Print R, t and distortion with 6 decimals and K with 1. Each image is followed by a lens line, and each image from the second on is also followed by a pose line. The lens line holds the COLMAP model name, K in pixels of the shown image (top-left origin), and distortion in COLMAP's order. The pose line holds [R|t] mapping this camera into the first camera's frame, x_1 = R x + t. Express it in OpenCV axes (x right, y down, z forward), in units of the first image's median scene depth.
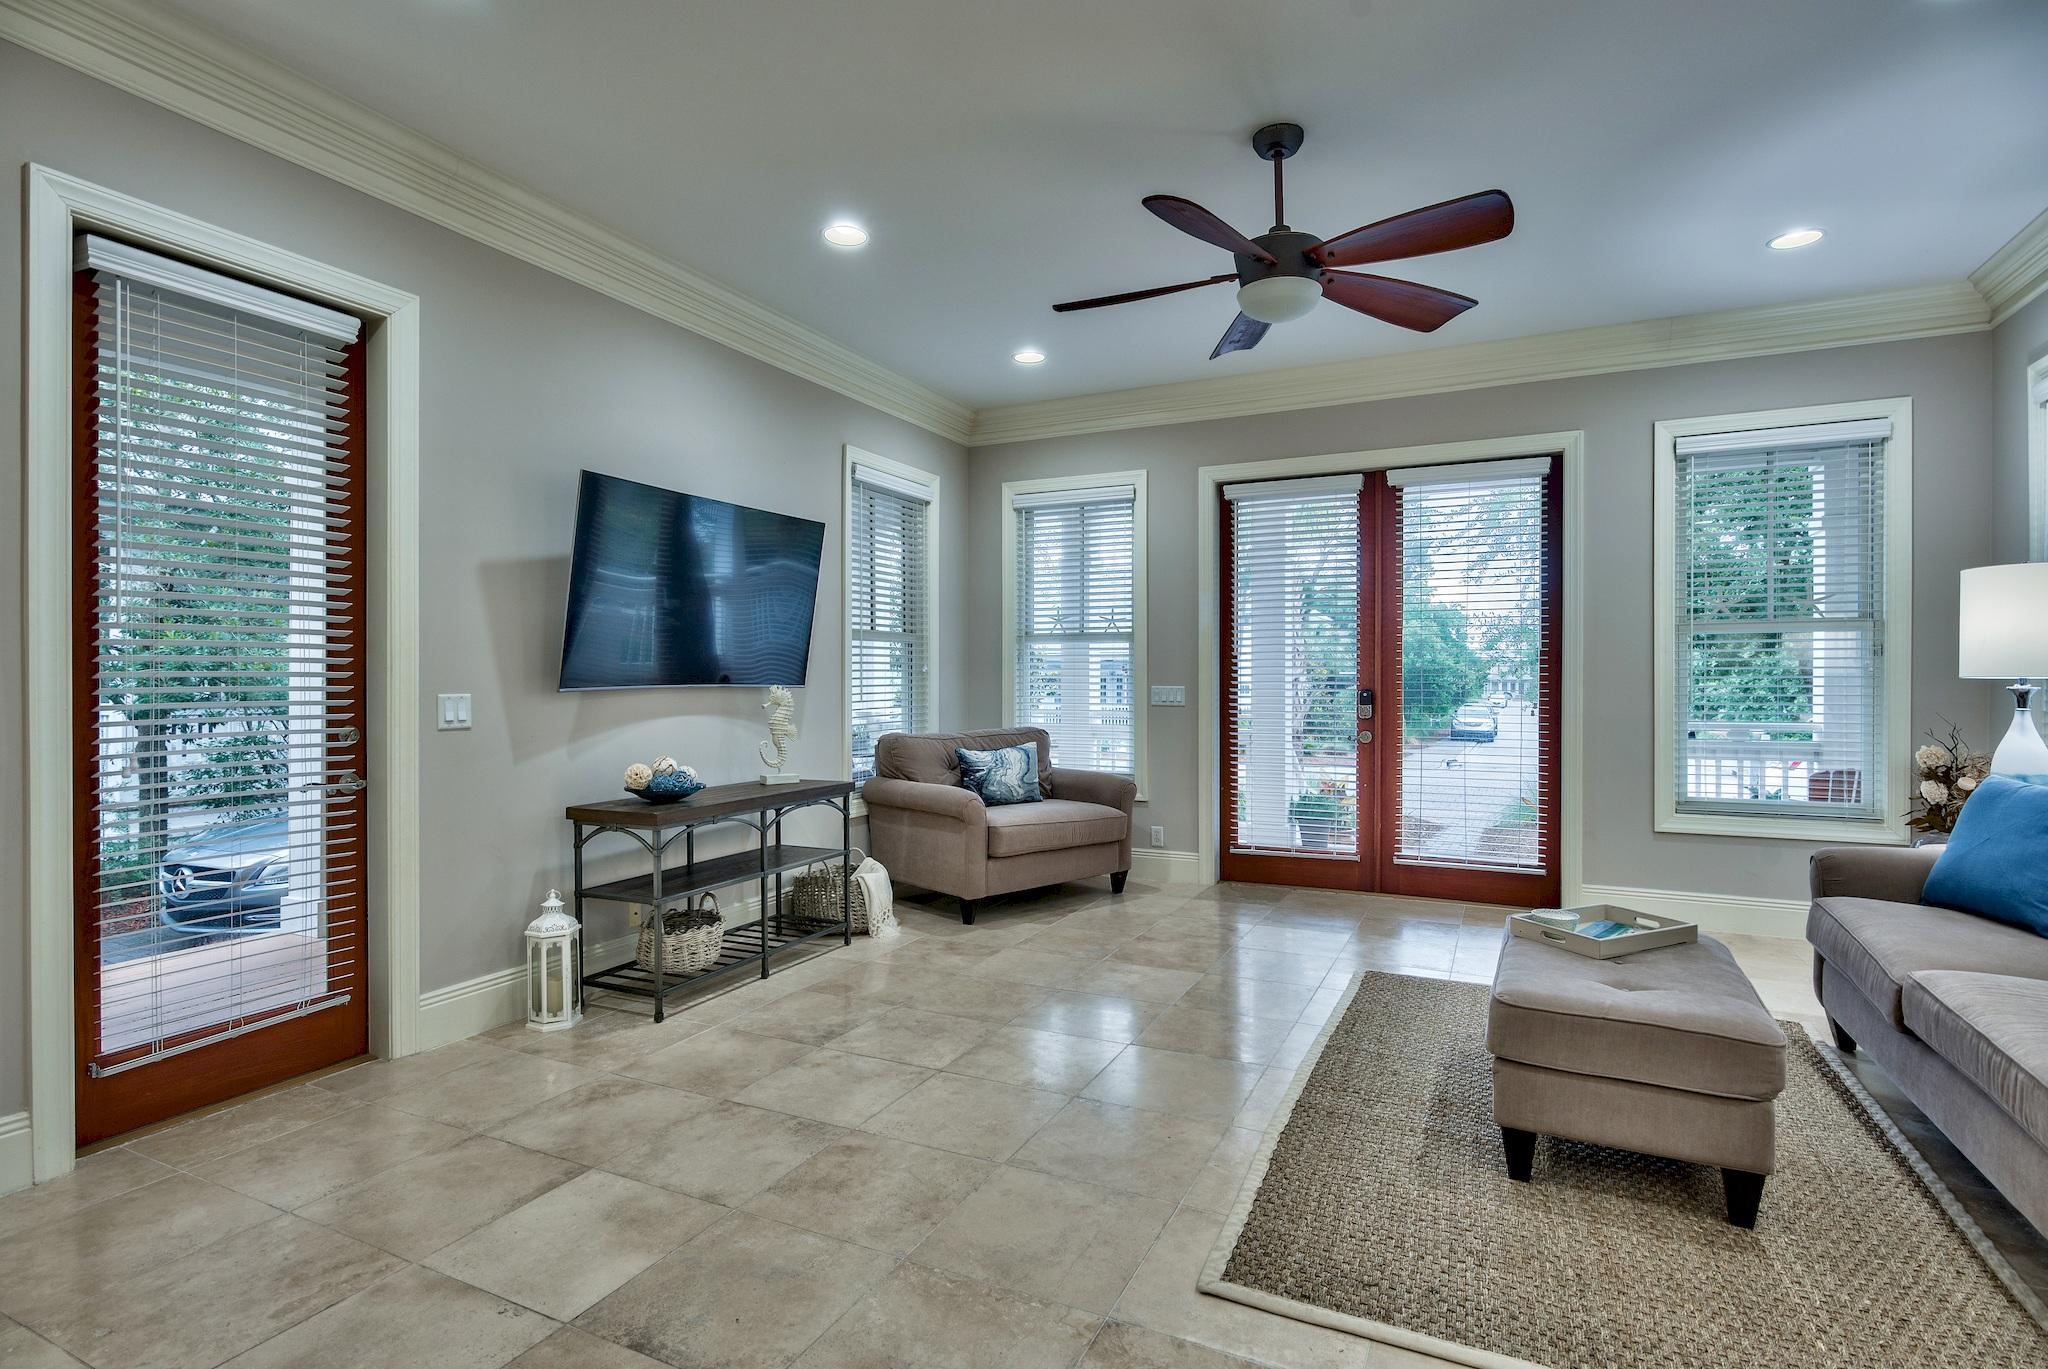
lens RADIAL K [[1017.0, 0, 1038.6], [0, 1017.0, 679.3], [0, 0, 1]] dist [-0.000788, 0.000147]
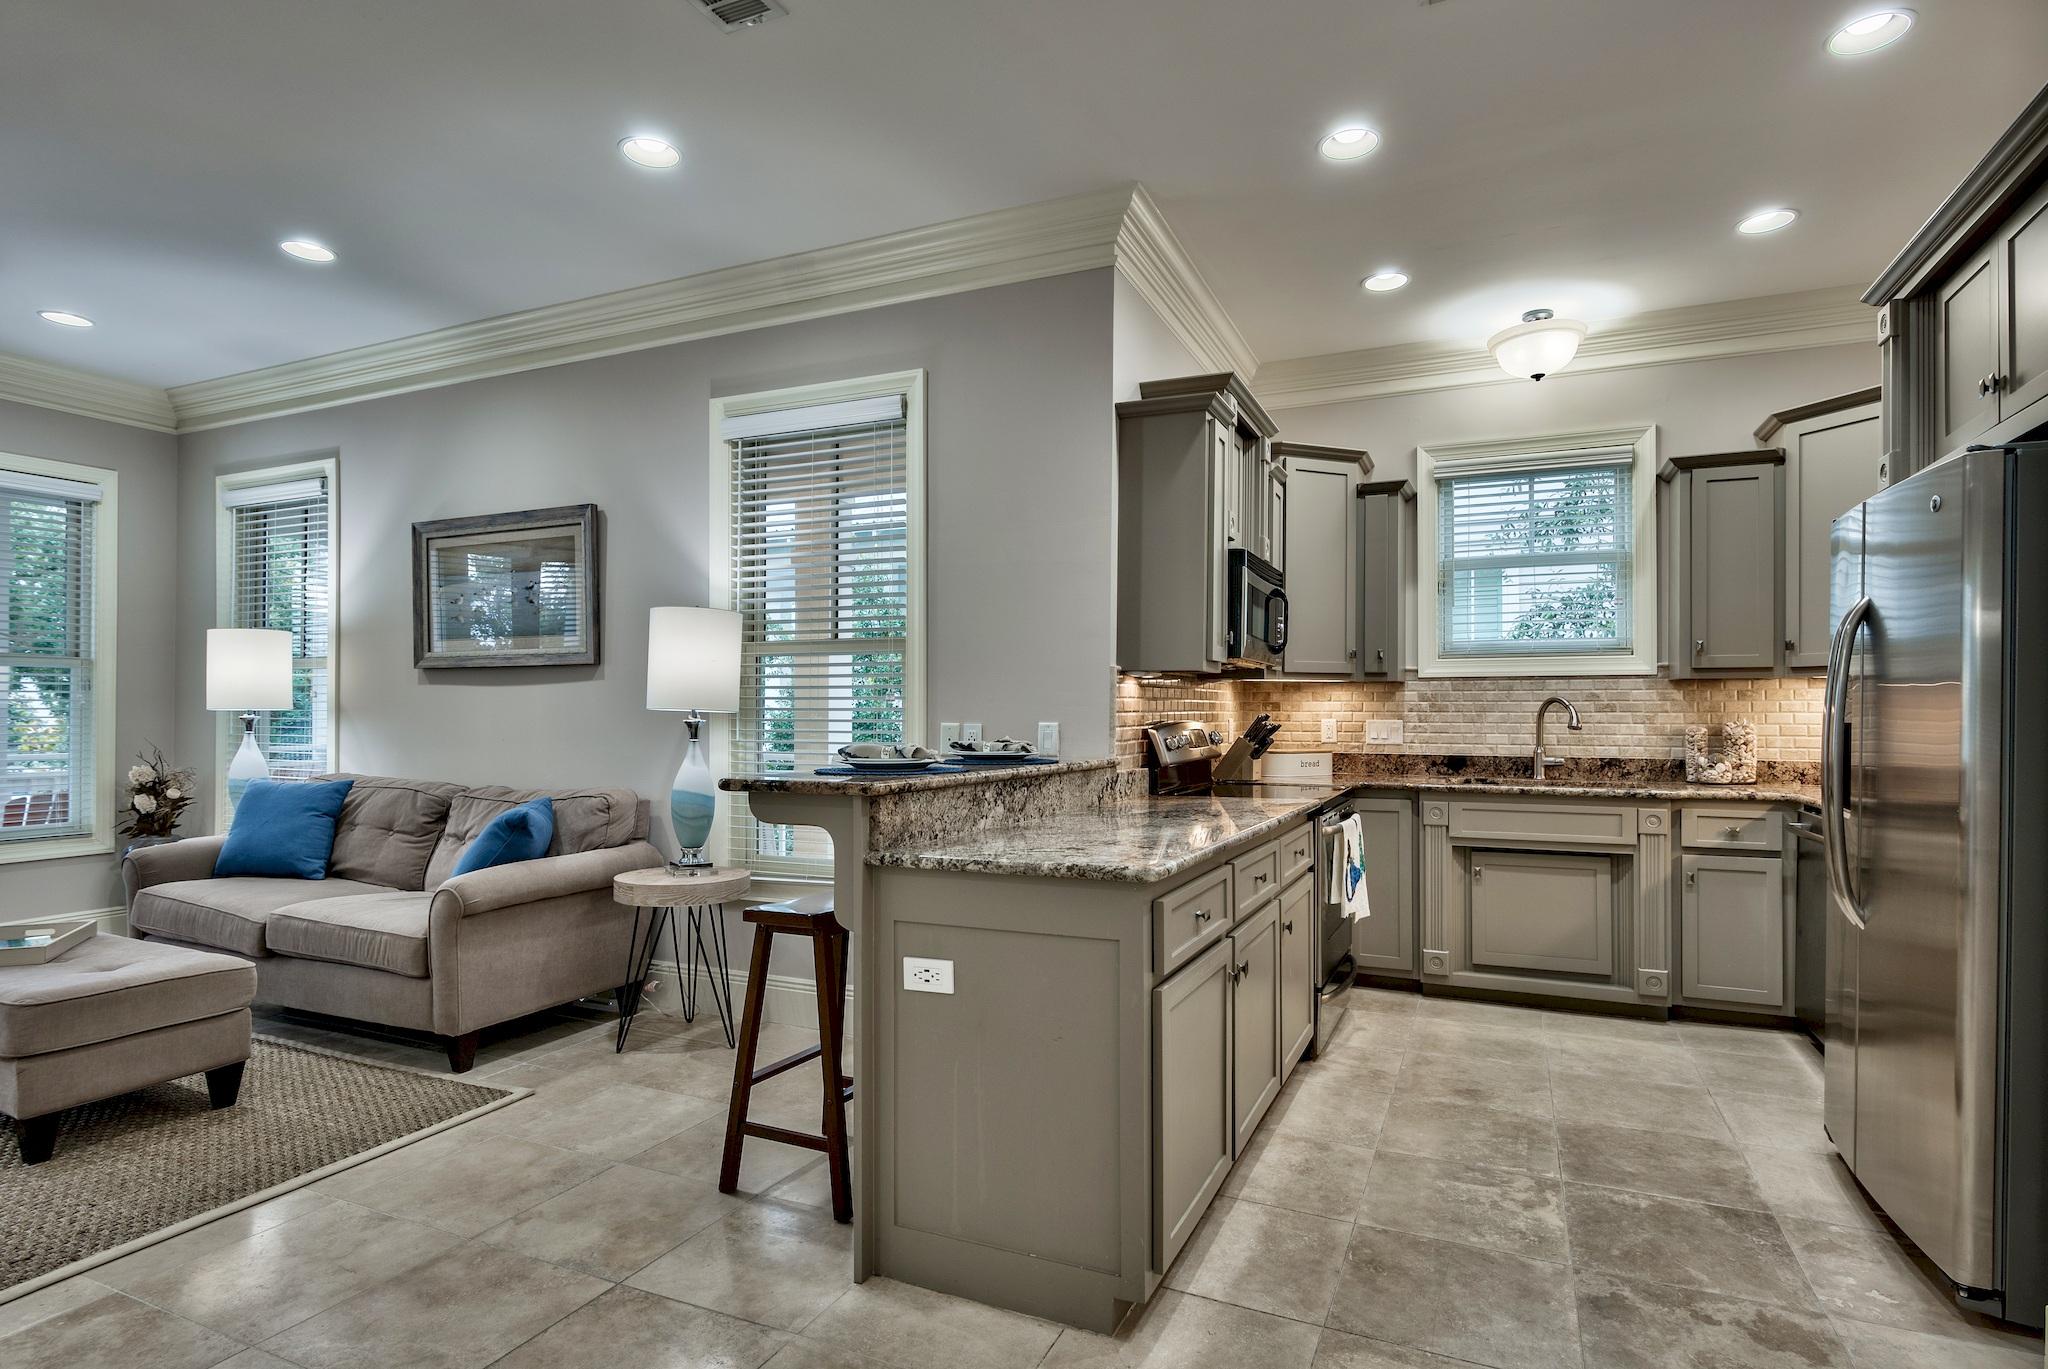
lens RADIAL K [[1028.0, 0, 1028.2], [0, 1028.0, 706.0], [0, 0, 1]] dist [0.001275, -0.000069]
pose [[-0.033820, 0.005884, 0.999411, -0.383569], [0.001481, 0.999982, -0.005837, 0.002947], [-0.999427, 0.001282, -0.033828, -0.018295]]
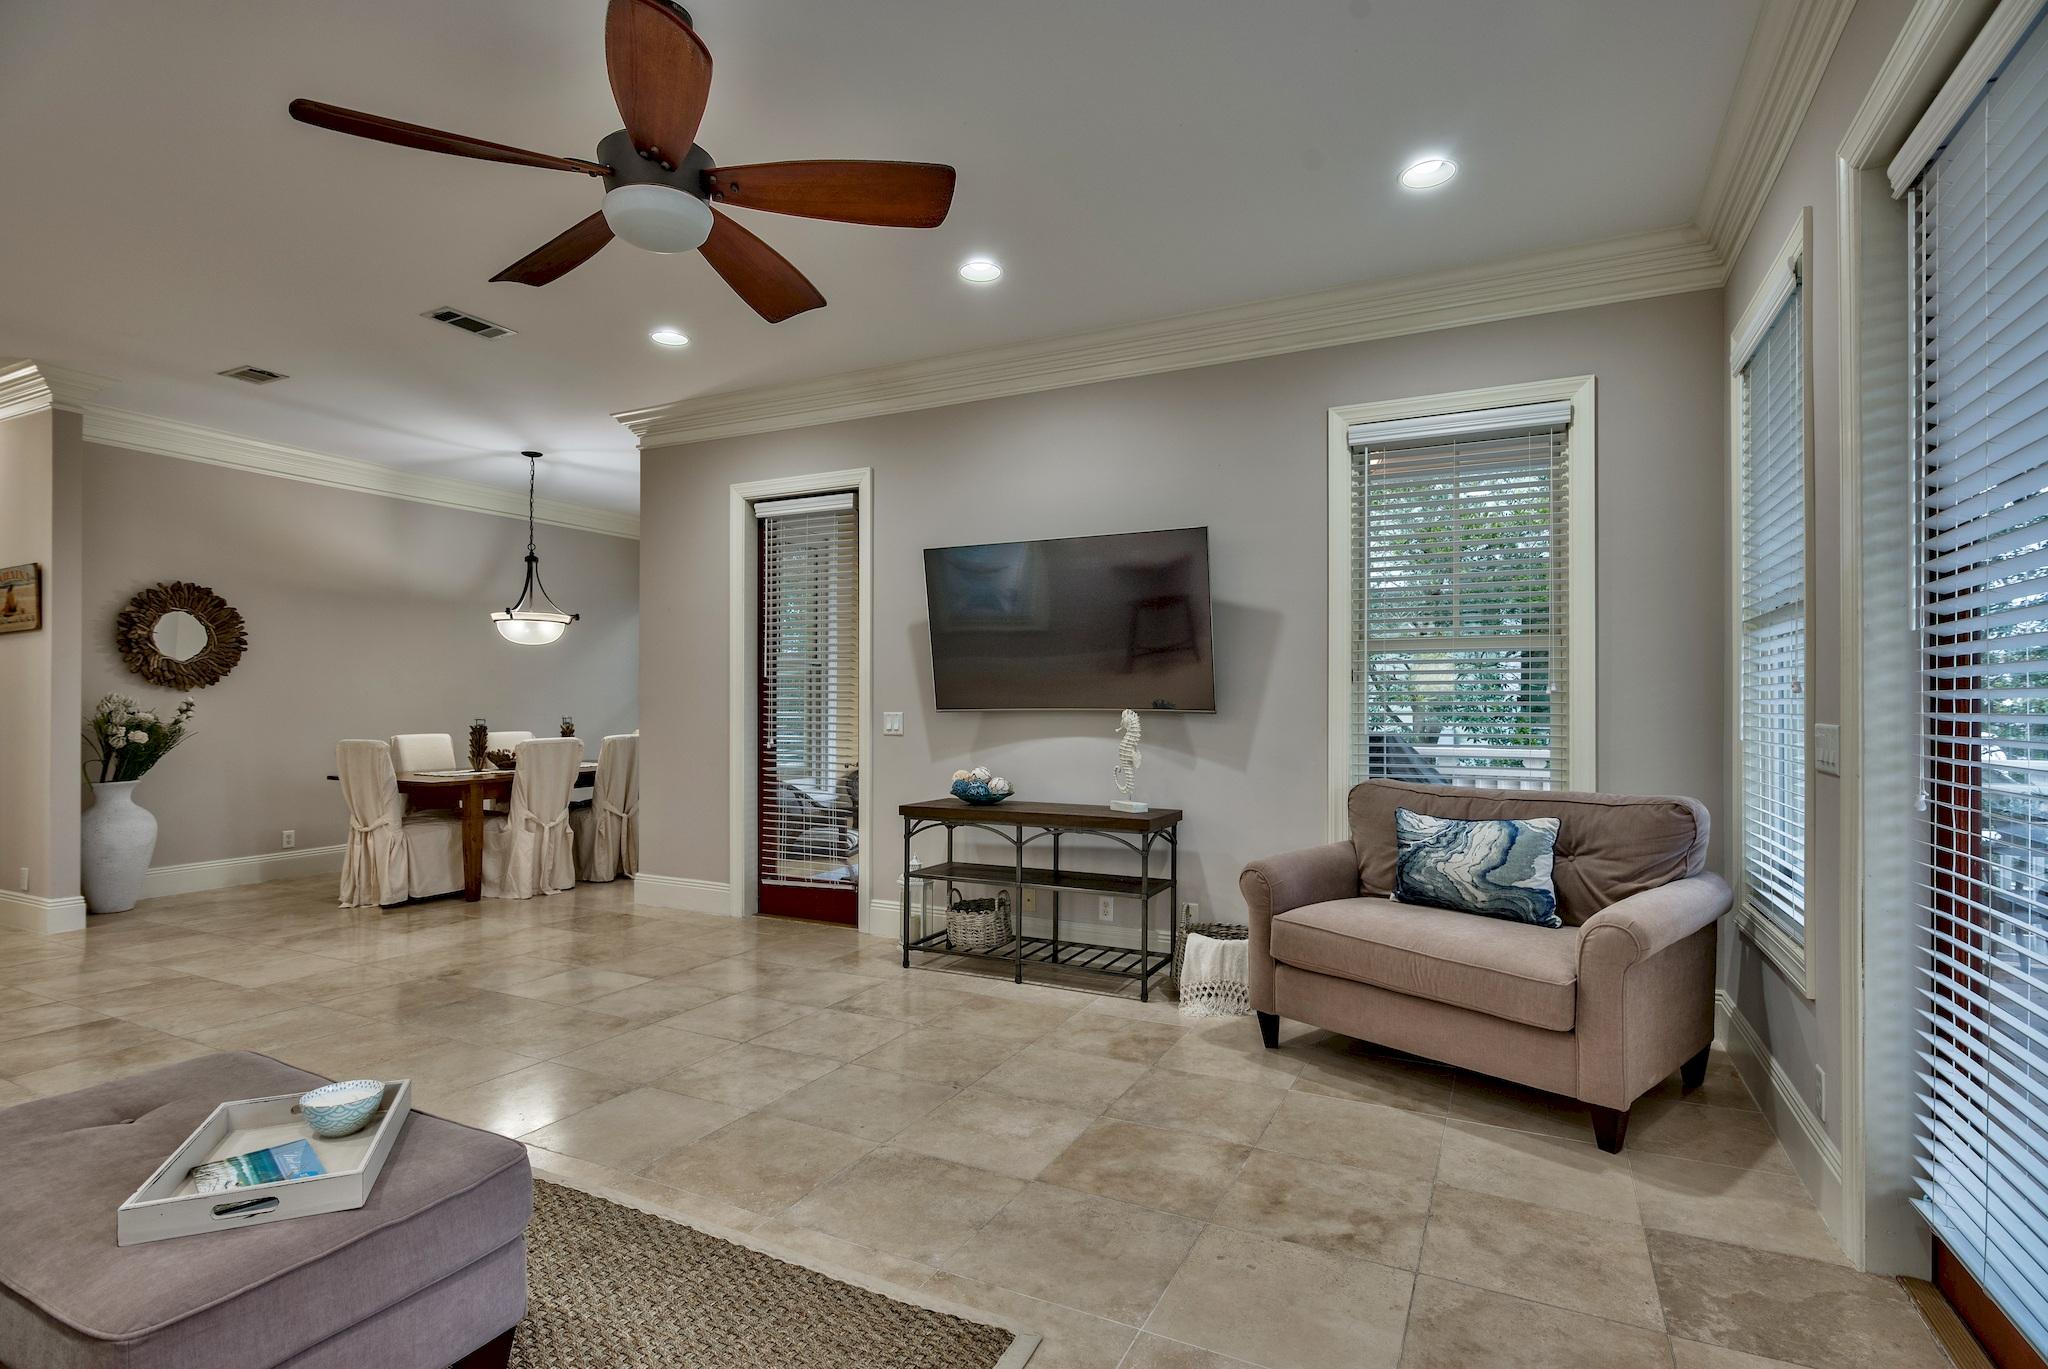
lens RADIAL K [[1001.8, 0, 1024.3], [0, 1001.8, 698.7], [0, 0, 1]] dist [-0.020347, -0.000041]
pose [[-0.023026, -0.006350, -0.999715, 0.732598], [-0.006038, 0.999962, -0.006213, 0.001295], [0.999717, 0.005893, -0.023064, 0.960679]]
